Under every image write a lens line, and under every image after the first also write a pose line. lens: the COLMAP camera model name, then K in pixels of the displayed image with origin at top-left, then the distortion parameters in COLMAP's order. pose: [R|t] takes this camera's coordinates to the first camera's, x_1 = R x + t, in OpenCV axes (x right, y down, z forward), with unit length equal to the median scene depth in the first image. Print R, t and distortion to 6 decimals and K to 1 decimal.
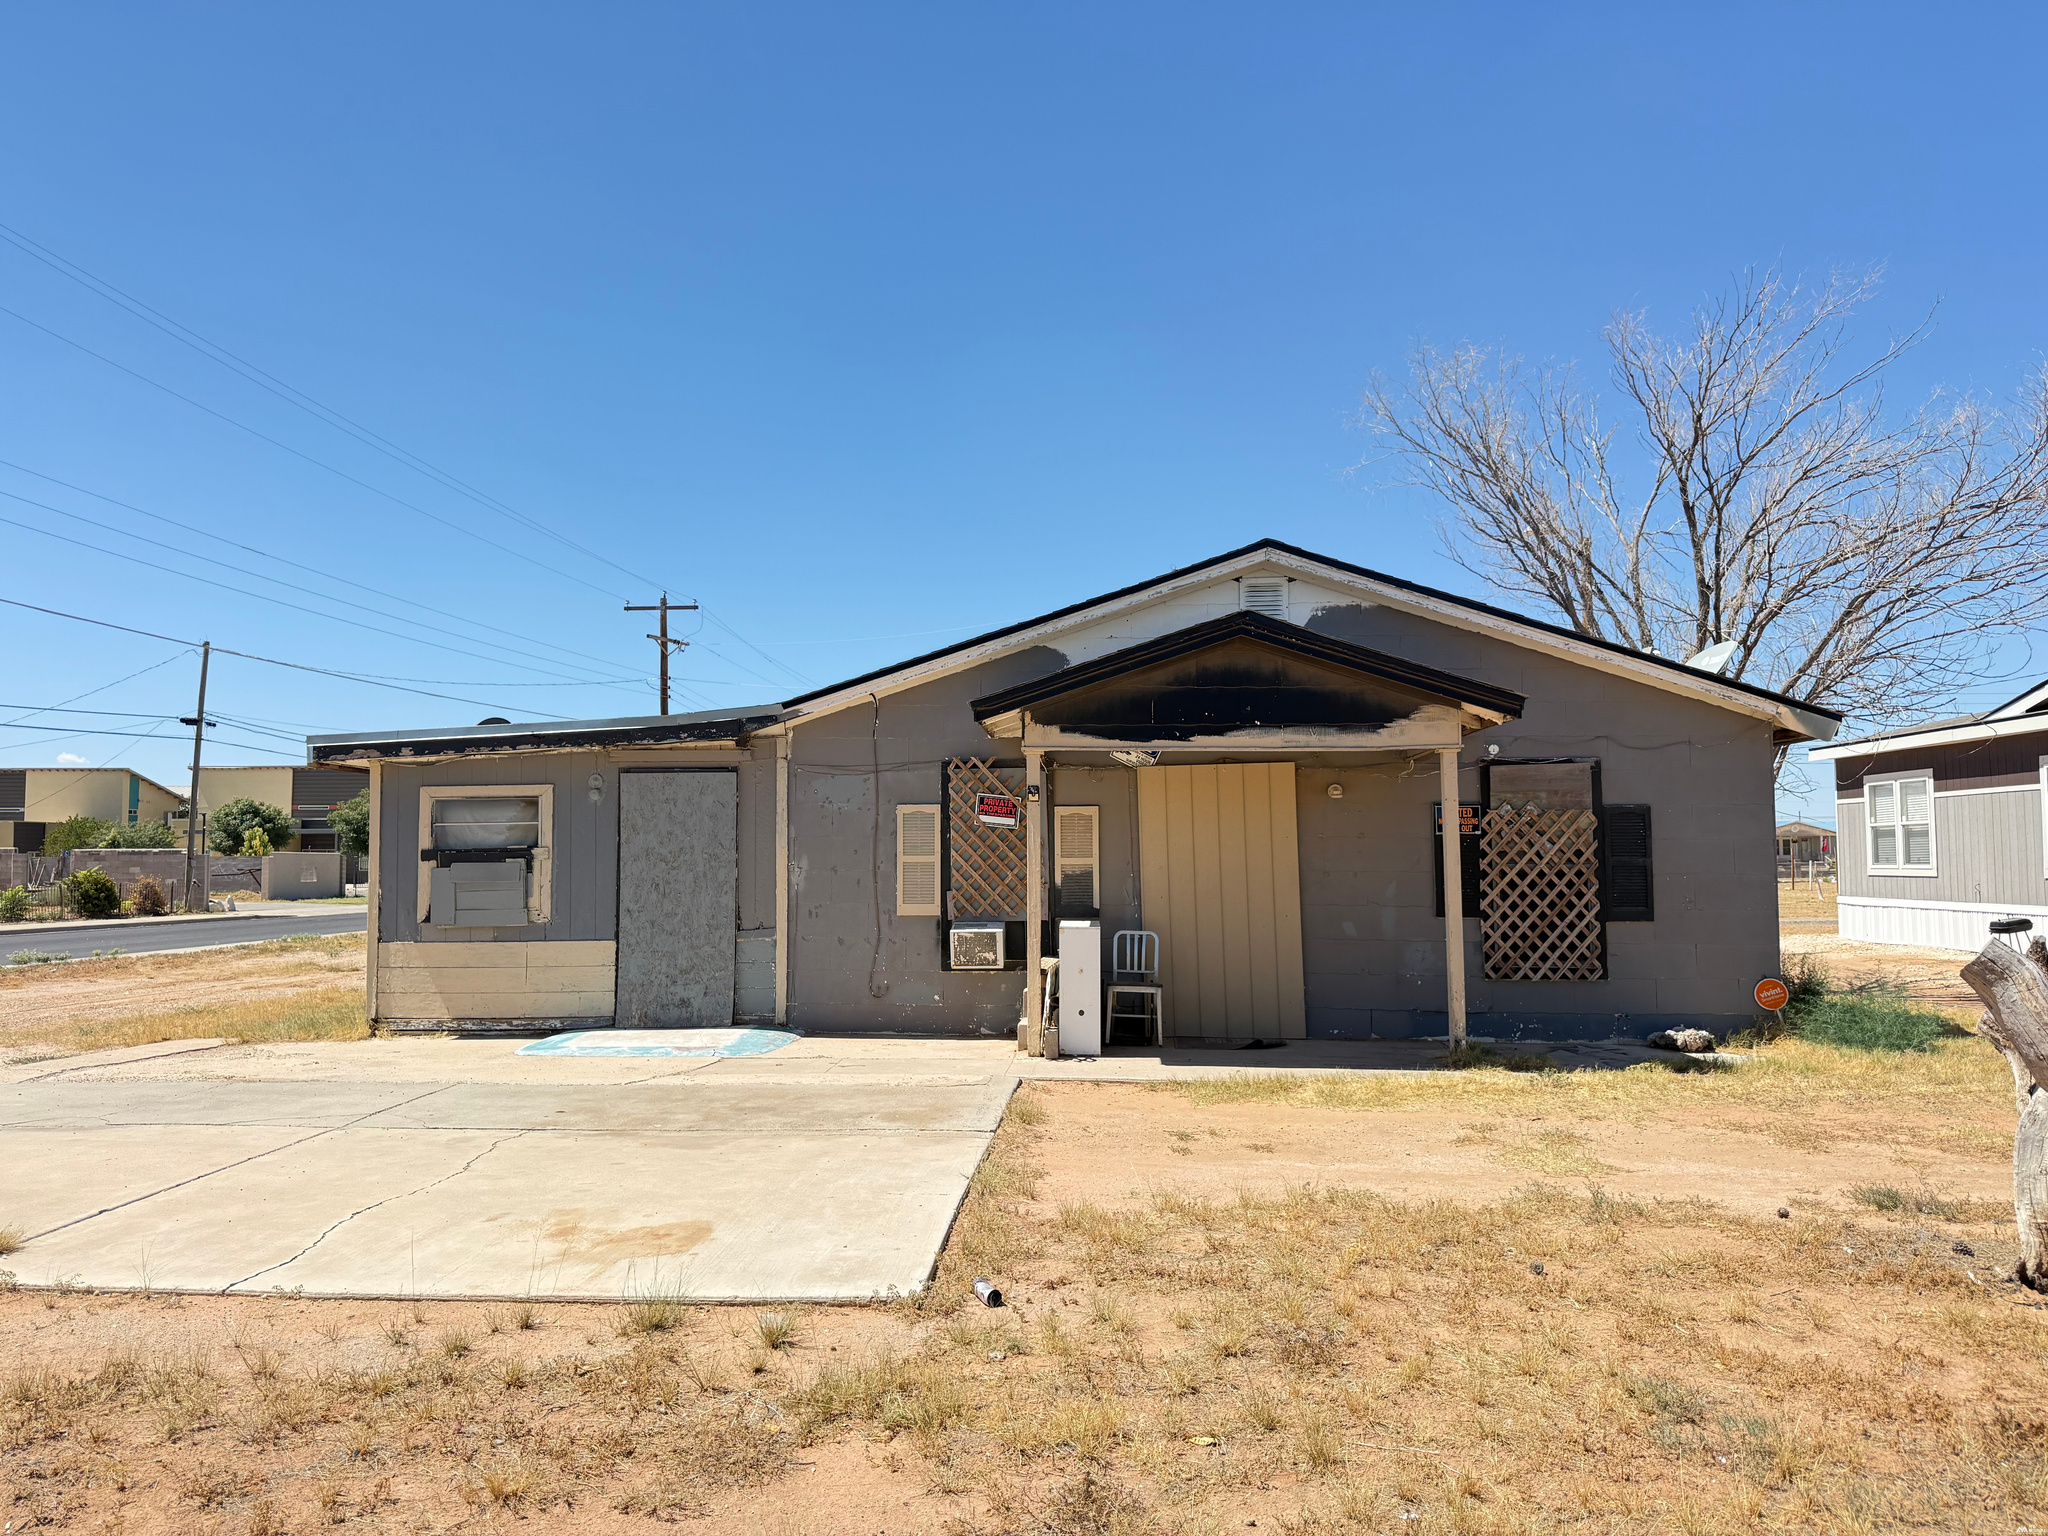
lens RADIAL K [[1439.7, 0, 1030.2], [0, 1439.7, 776.3], [0, 0, 1]] dist [0.157261, -0.278550]
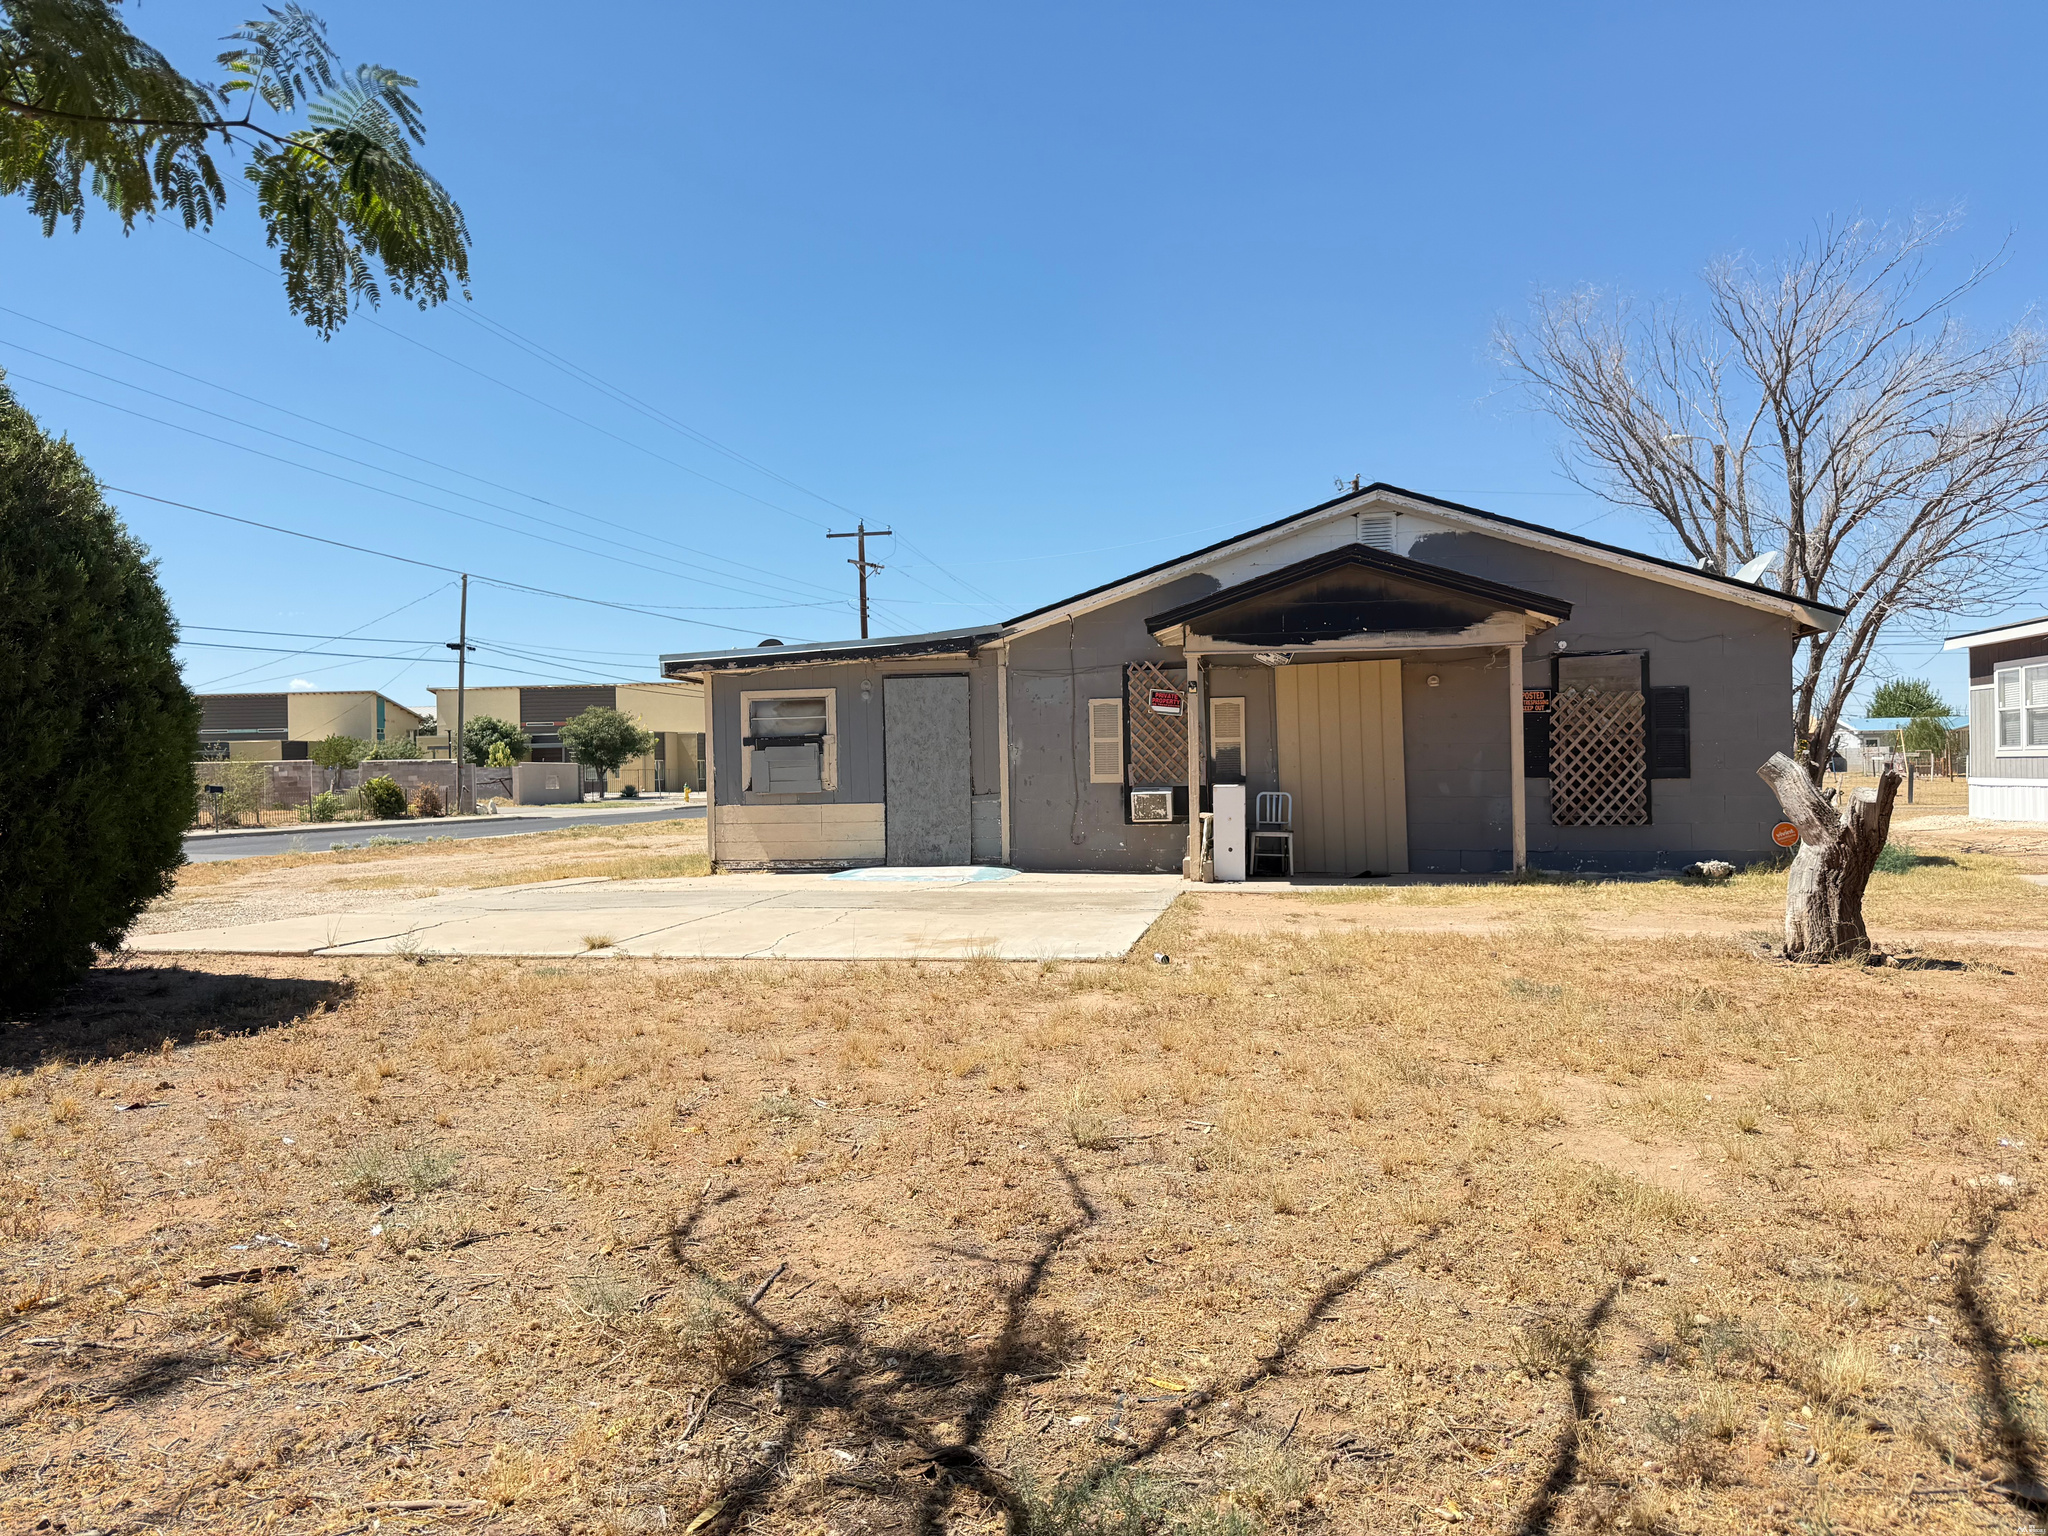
lens RADIAL K [[1439.7, 0, 1030.2], [0, 1439.7, 776.3], [0, 0, 1]] dist [0.157261, -0.278550]
pose [[0.992774, -0.011571, -0.119437, 0.010529], [0.018957, 0.997965, 0.060889, 0.009126], [0.118489, -0.062713, 0.990973, -0.314216]]
